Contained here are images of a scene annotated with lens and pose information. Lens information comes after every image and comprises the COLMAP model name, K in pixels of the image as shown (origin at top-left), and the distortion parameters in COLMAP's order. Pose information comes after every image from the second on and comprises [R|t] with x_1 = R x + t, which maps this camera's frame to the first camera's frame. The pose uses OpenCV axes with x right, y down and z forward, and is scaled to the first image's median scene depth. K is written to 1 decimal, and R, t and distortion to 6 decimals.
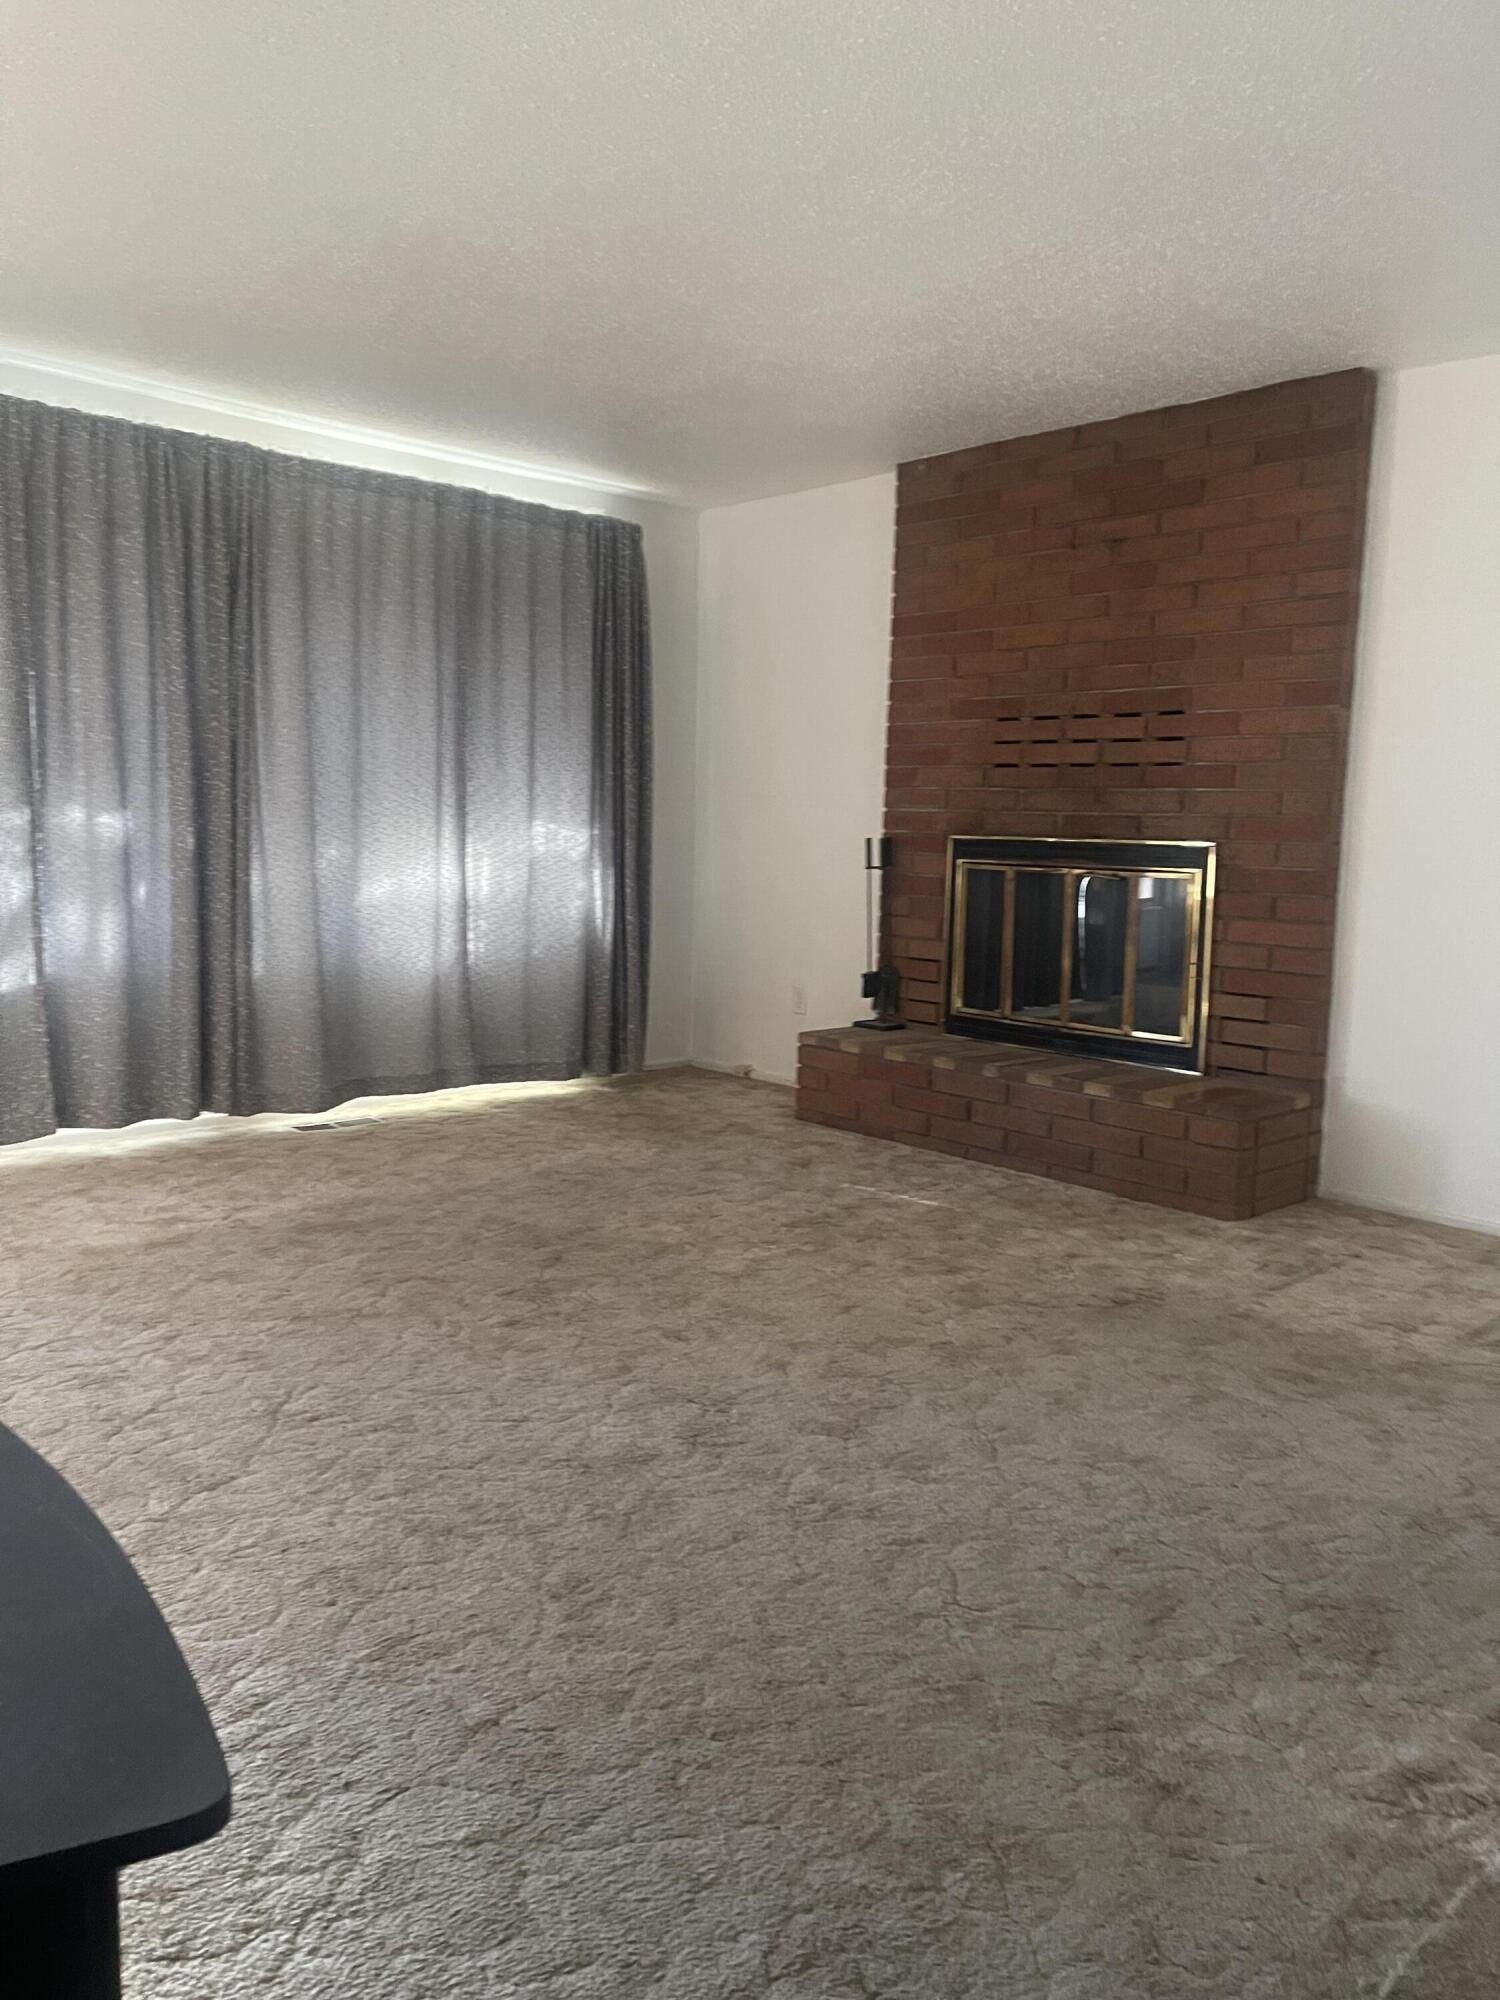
lens RADIAL K [[1497.5, 0, 753.7], [0, 1497.5, 1008.6], [0, 0, 1]] dist [0.074226, -0.093519]
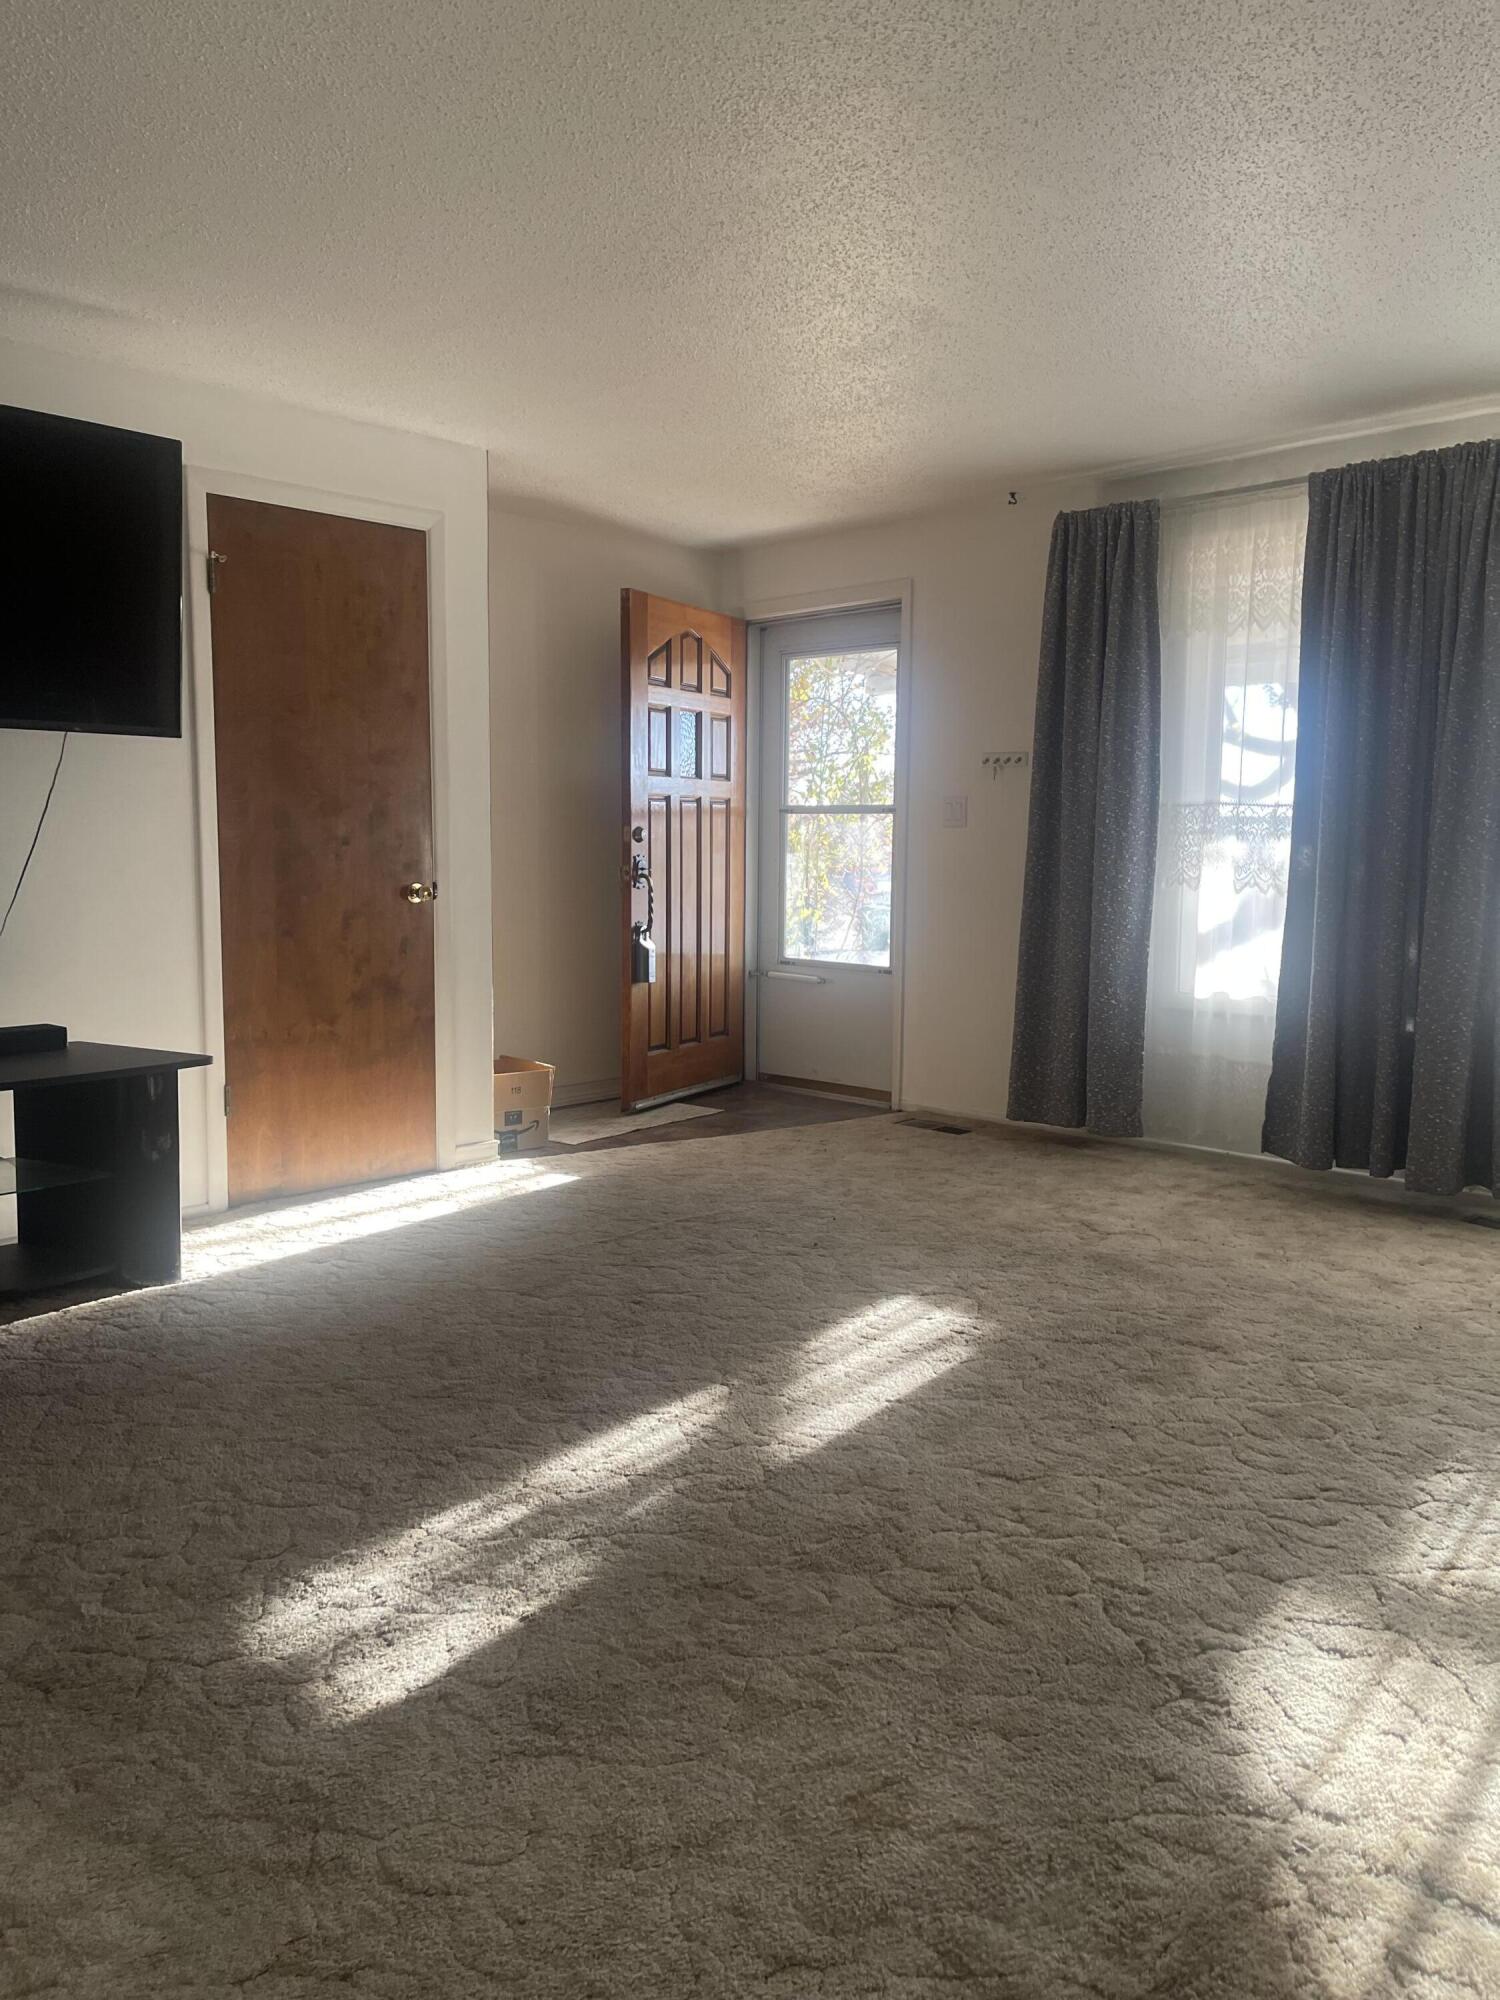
lens RADIAL K [[1497.5, 0, 753.7], [0, 1497.5, 1008.6], [0, 0, 1]] dist [0.074226, -0.093519]
pose [[0.039029, 0.083267, -0.995763, 1.003467], [-0.131059, 0.988340, 0.077510, -0.098786], [0.990606, 0.127479, 0.049486, 1.003088]]
